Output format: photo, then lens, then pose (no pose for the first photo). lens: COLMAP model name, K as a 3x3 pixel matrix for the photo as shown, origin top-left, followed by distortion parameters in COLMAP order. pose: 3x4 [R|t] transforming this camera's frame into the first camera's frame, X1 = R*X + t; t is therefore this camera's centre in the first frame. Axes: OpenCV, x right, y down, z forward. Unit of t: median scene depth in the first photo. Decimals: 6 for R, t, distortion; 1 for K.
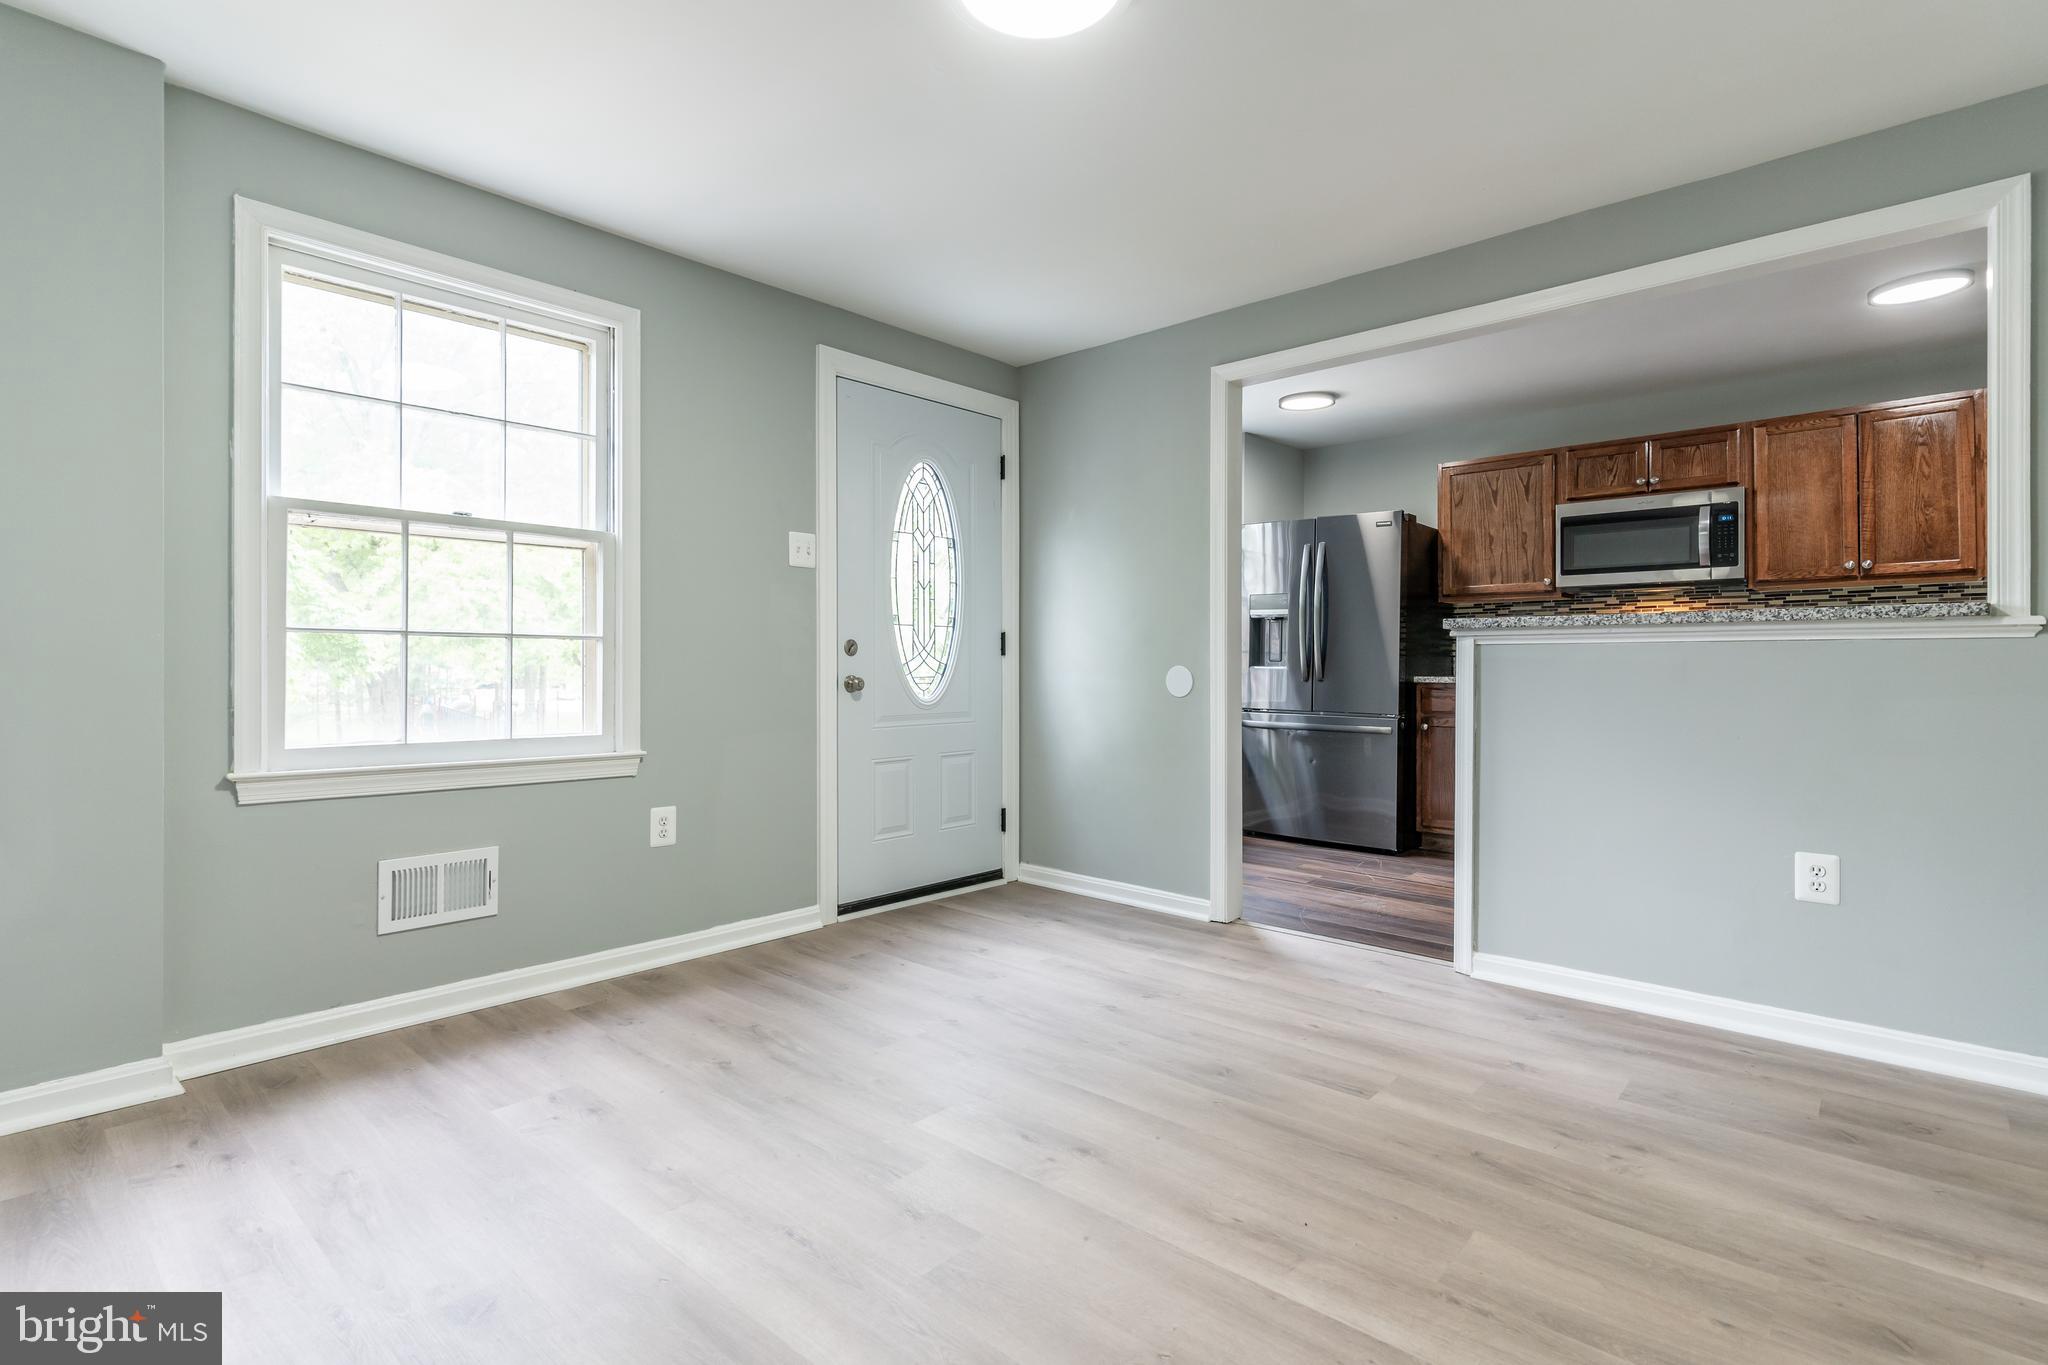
lens RADIAL K [[968.3, 0, 983.4], [0, 968.3, 660.1], [0, 0, 1]] dist [-0.000188, -0.001620]
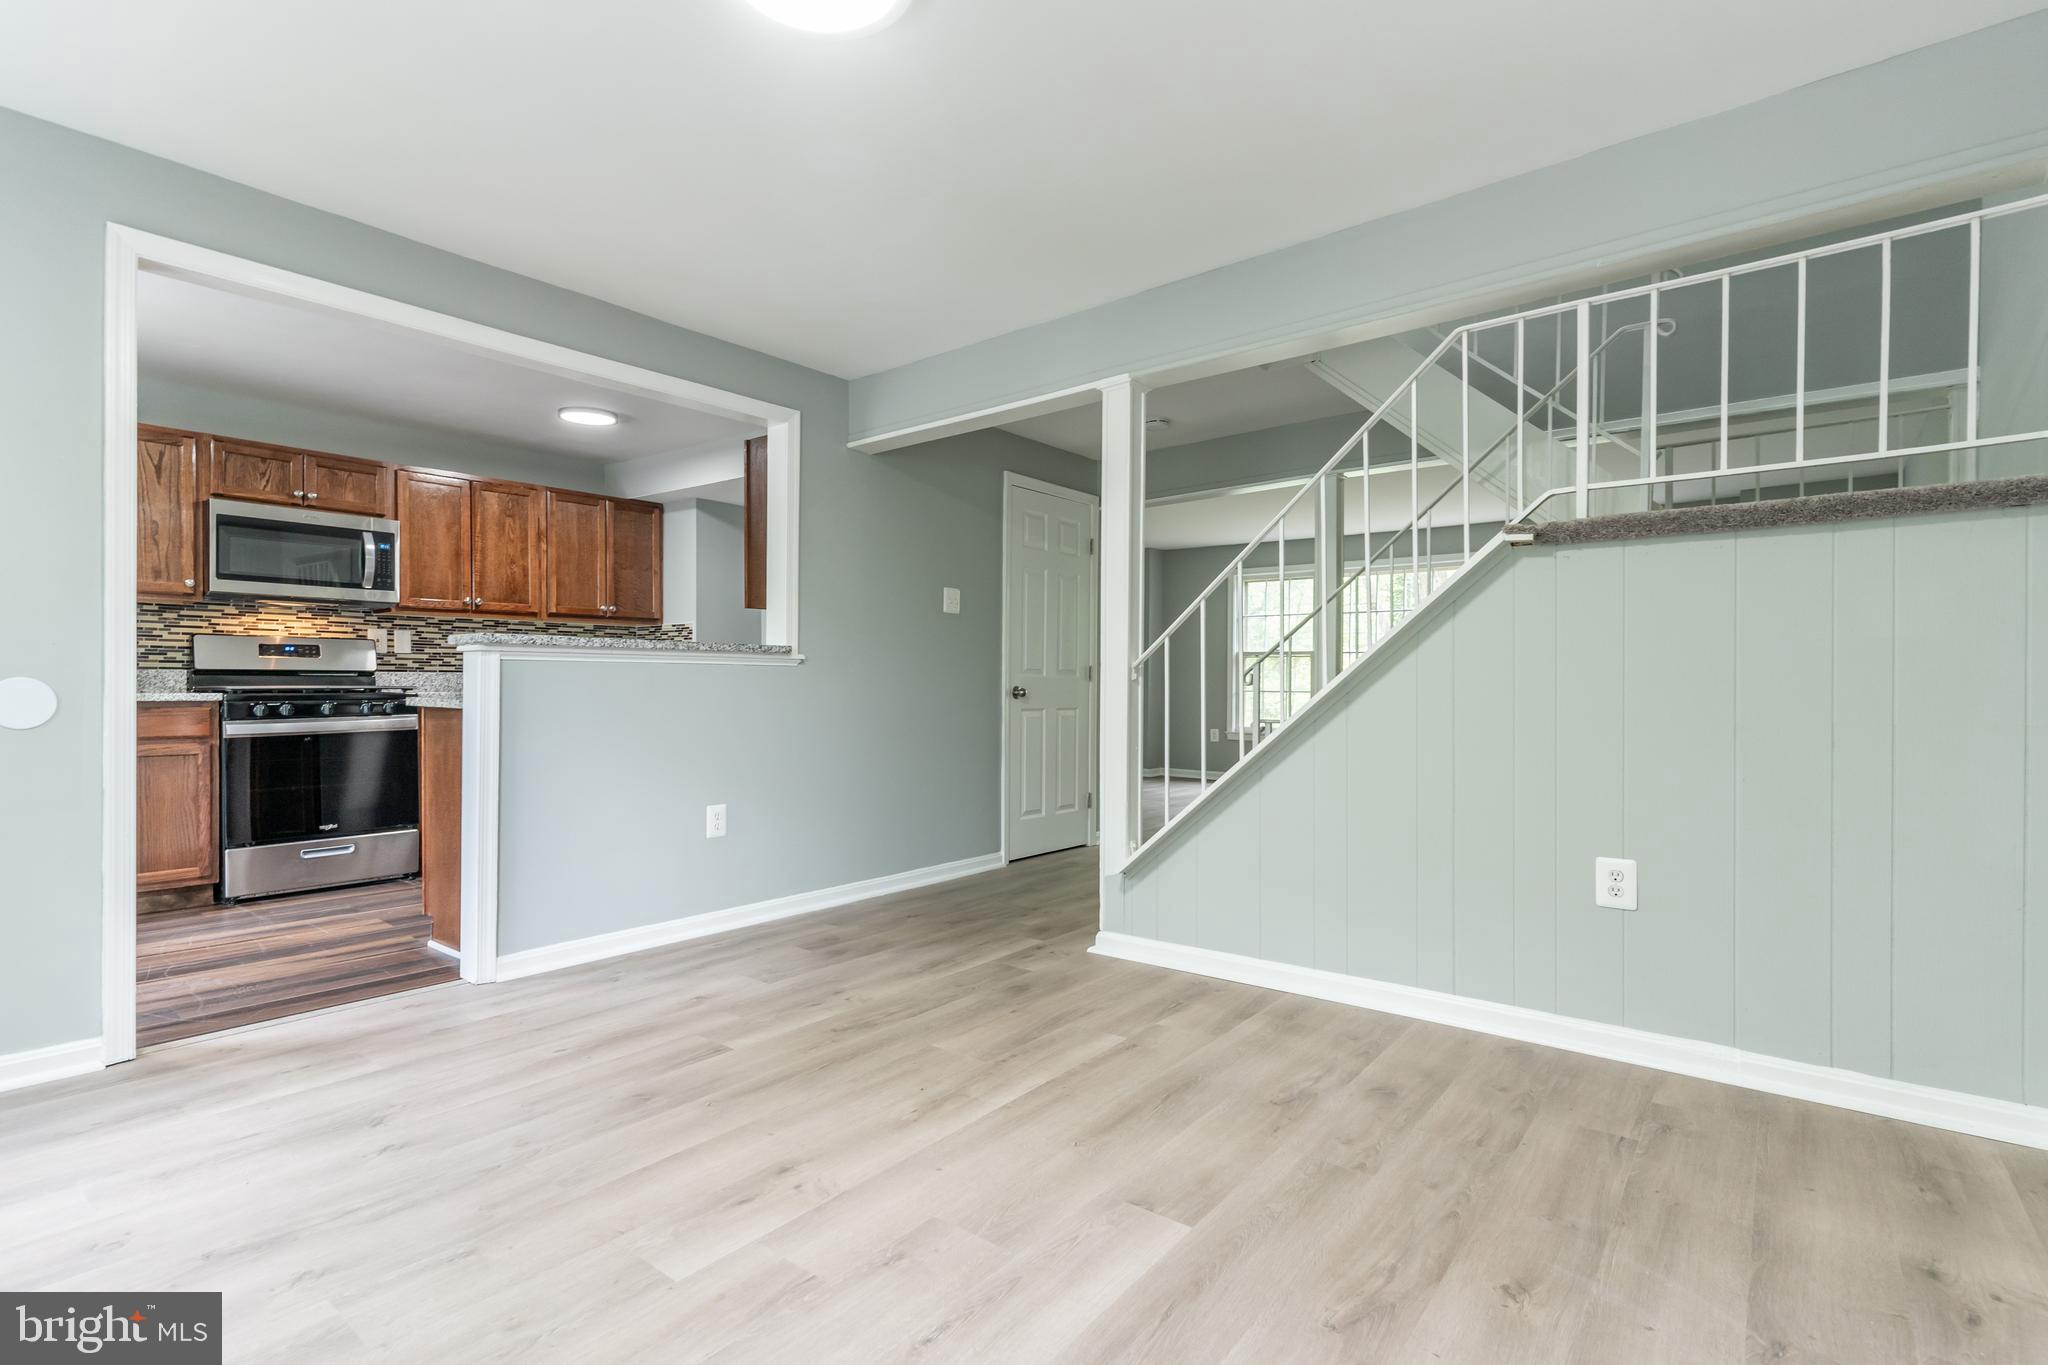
lens RADIAL K [[968.3, 0, 1020.2], [0, 968.3, 686.2], [0, 0, 1]] dist [-0.000188, -0.001620]
pose [[-0.075734, -0.002233, 0.997126, -0.642722], [-0.008626, 0.999962, 0.001584, 0.007101], [-0.997091, -0.008482, -0.075750, 0.600727]]
